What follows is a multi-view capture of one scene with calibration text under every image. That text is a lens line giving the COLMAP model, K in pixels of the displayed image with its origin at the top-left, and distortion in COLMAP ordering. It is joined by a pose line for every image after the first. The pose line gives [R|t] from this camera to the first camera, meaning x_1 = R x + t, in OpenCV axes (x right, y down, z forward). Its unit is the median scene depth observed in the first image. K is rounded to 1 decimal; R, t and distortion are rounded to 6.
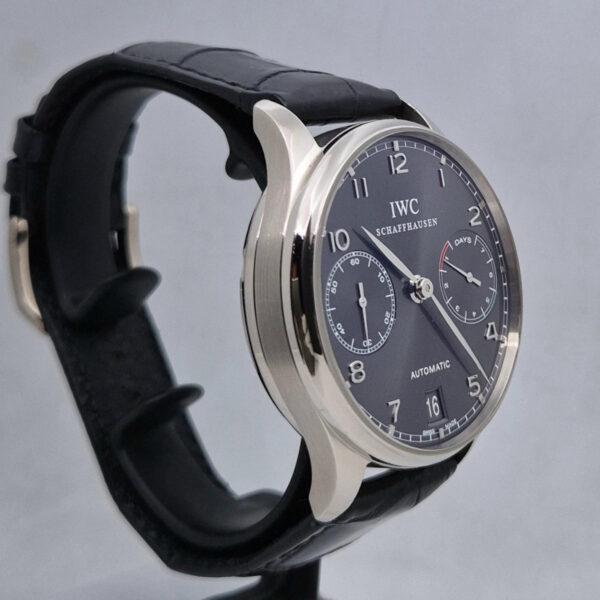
lens RADIAL K [[1291.4, 0, 308.3], [0, 1291.4, 248.7], [0, 0, 1]] dist [0.145239, 0.000000]
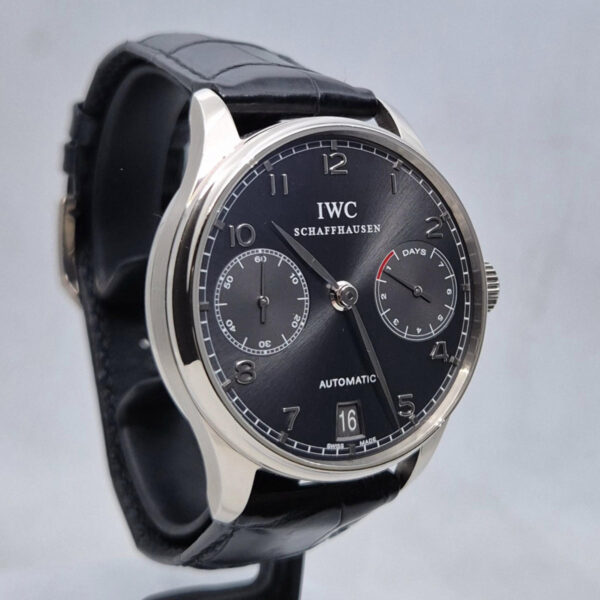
lens RADIAL K [[1291.4, 0, 302.3], [0, 1291.4, 242.2], [0, 0, 1]] dist [0.145239, 0.000000]
pose [[0.952006, 0.094004, -0.291288, 0.331820], [-0.097917, 0.995194, 0.001151, -0.006466], [0.289996, 0.027427, 0.956635, 0.076667]]
